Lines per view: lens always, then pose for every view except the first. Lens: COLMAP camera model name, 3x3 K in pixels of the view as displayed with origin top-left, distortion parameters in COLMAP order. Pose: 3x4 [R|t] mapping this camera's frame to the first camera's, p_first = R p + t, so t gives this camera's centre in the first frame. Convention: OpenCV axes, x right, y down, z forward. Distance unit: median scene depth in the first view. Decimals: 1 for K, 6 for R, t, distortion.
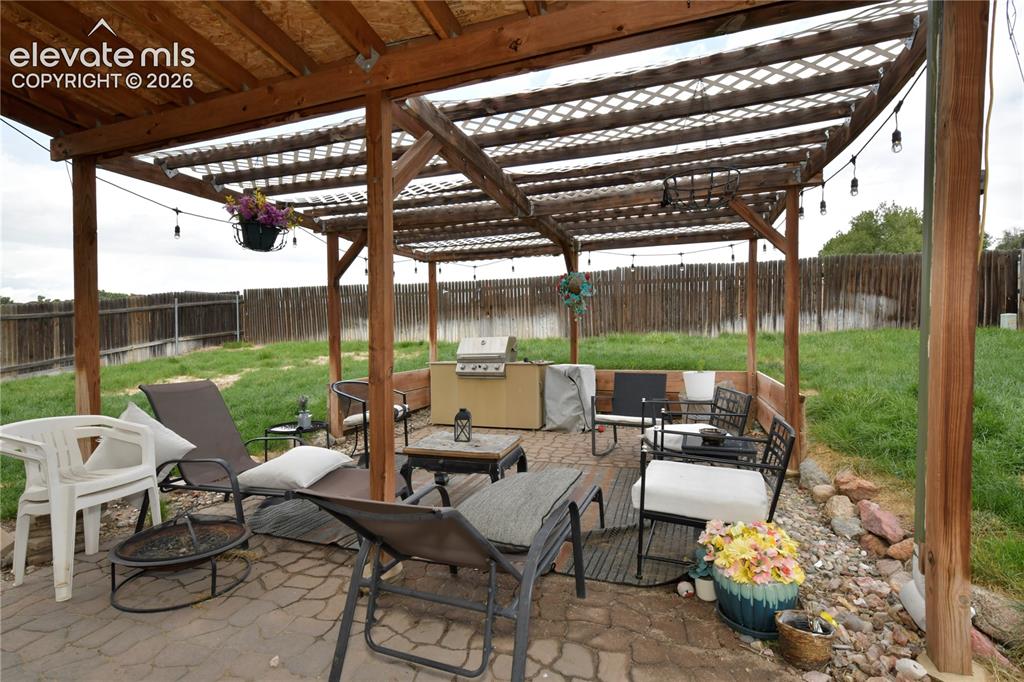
lens RADIAL K [[481.5, 0, 512.2], [0, 481.5, 343.3], [0, 0, 1]] dist [-0.001347, 0.000032]
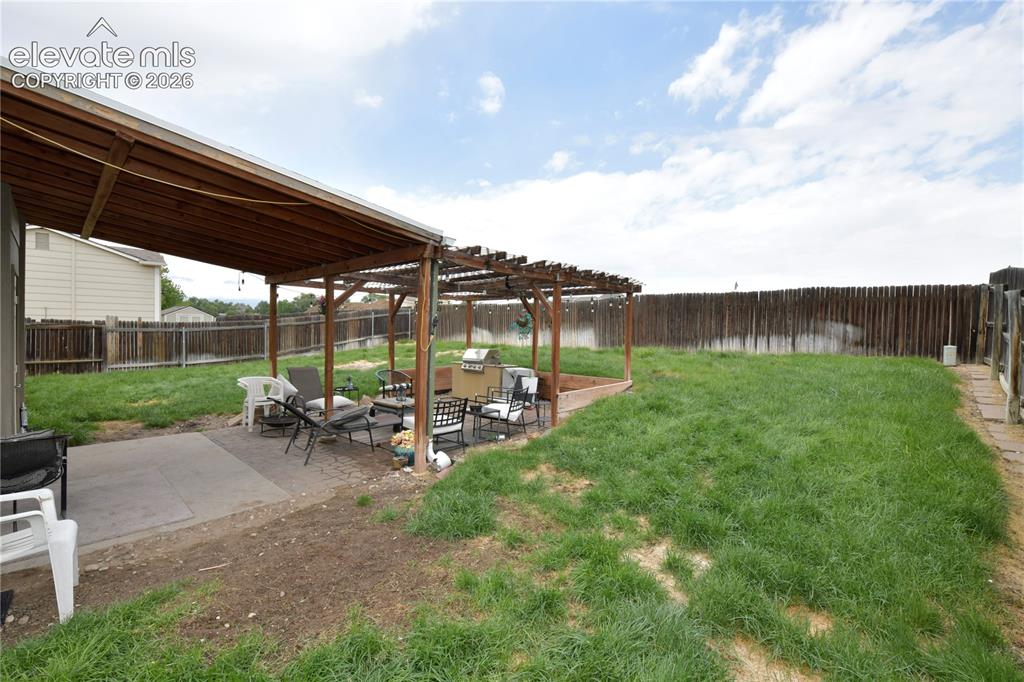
lens RADIAL K [[431.4, 0, 512.5], [0, 431.4, 337.3], [0, 0, 1]] dist [-0.004986, -0.000415]
pose [[0.921882, 0.034732, -0.385912, 0.425560], [-0.035165, 0.999364, 0.005941, -0.044404], [0.385873, 0.008093, 0.922517, -0.238148]]
